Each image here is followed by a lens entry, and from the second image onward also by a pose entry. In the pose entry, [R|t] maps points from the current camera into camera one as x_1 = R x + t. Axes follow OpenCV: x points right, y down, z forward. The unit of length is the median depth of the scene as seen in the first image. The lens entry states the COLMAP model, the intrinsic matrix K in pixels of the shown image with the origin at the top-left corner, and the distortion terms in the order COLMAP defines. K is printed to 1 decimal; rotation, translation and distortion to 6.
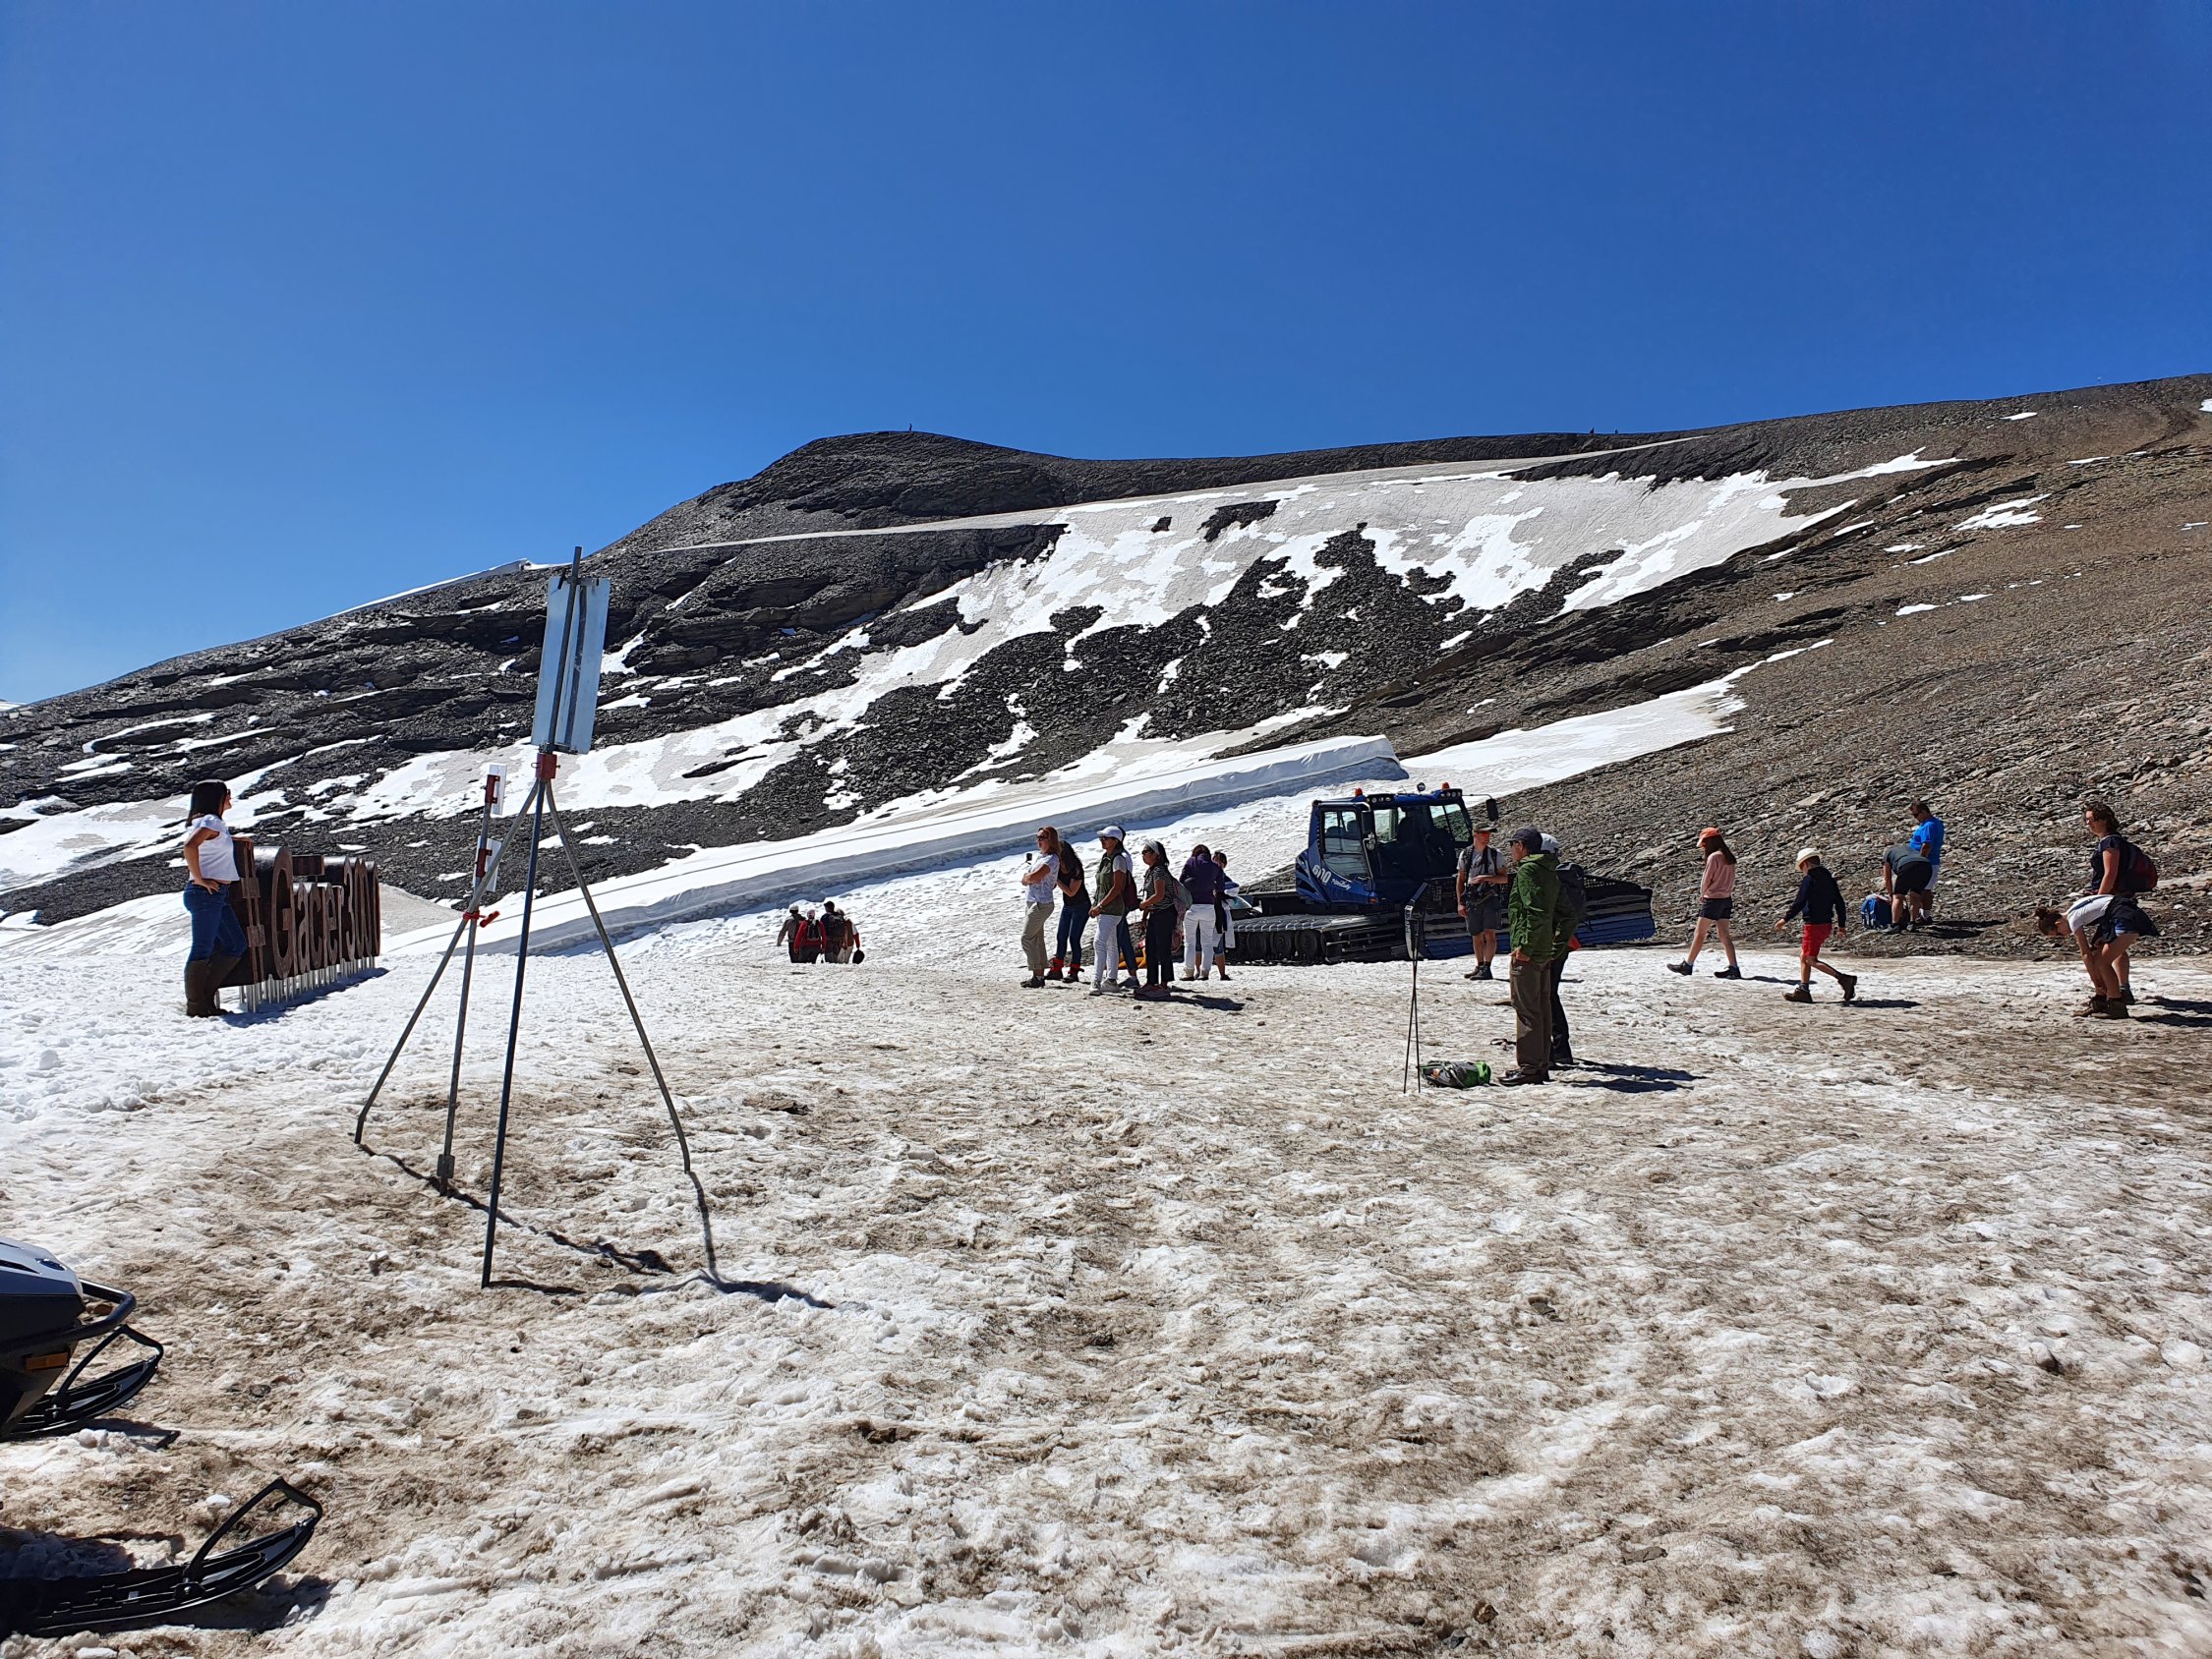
lens RADIAL K [[1522.7, 0, 1104.6], [0, 1522.7, 876.6], [0, 0, 1]] dist [-0.114524, 0.074454]
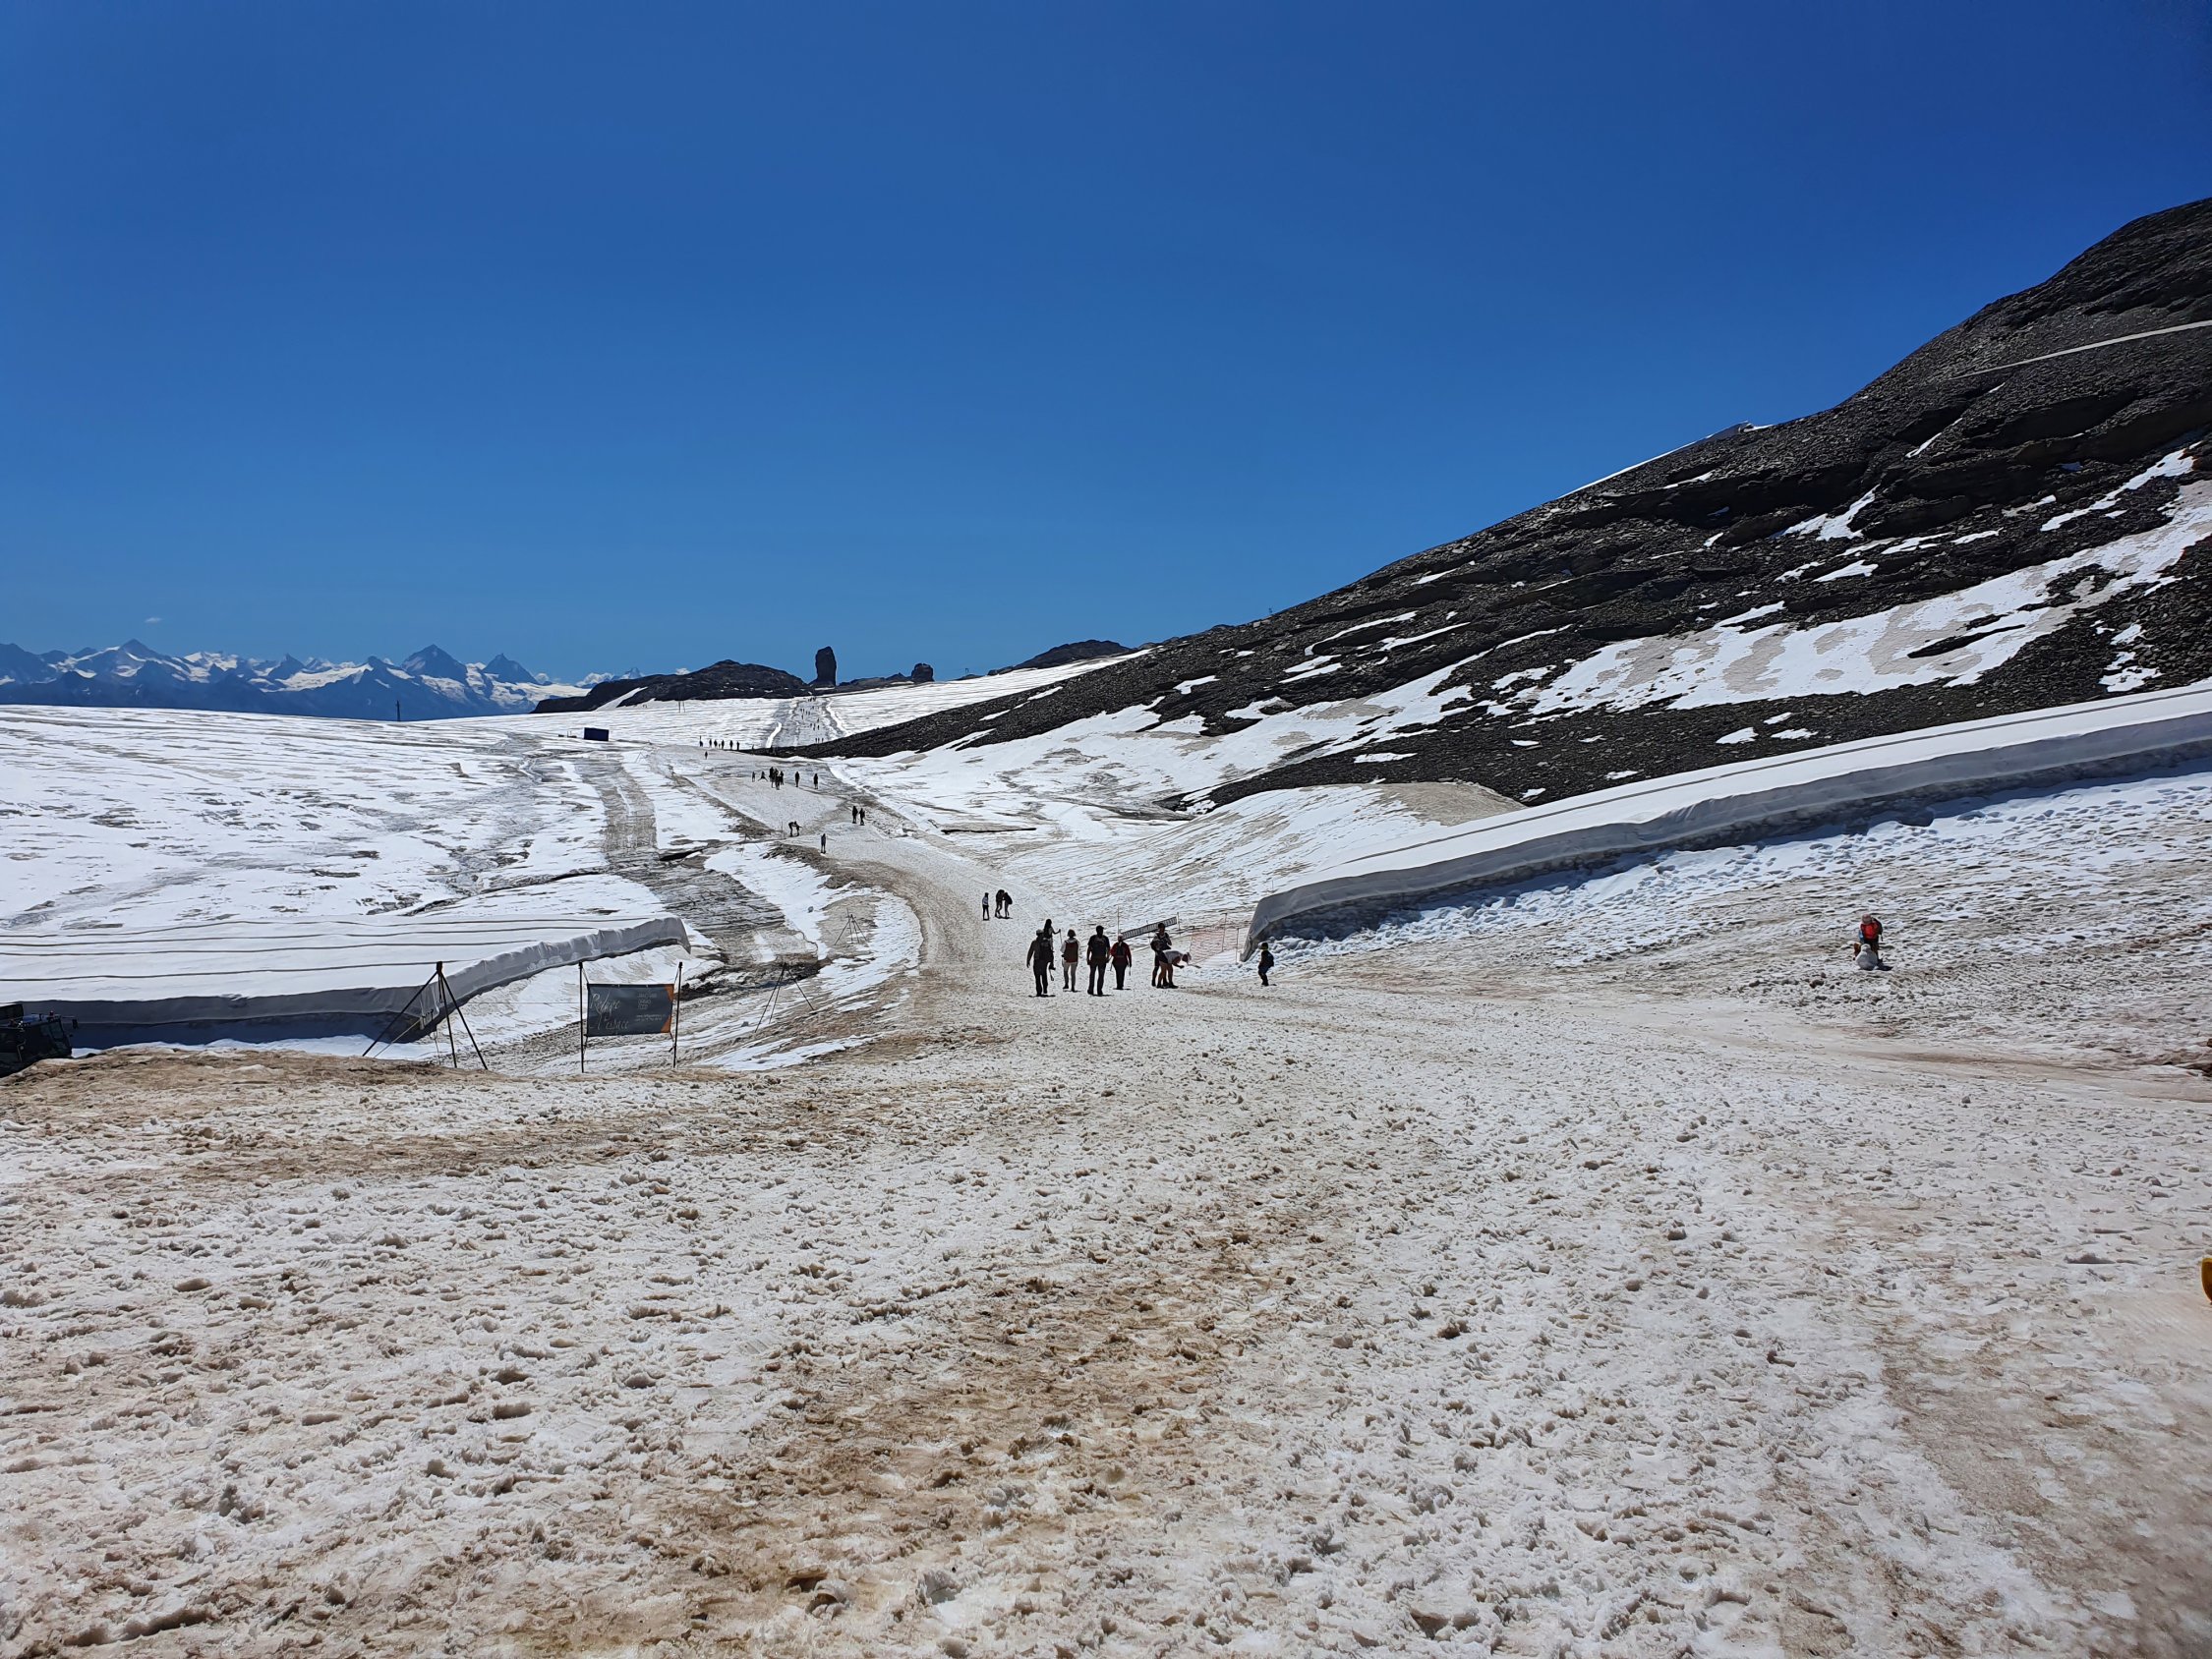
lens RADIAL K [[1522.7, 0, 1104.6], [0, 1522.7, 876.6], [0, 0, 1]] dist [-0.114524, 0.074454]
pose [[0.690083, 0.054573, -0.721669, 0.004463], [-0.005539, 0.997522, 0.070137, -0.000774], [0.723709, -0.044403, 0.688676, 0.121774]]
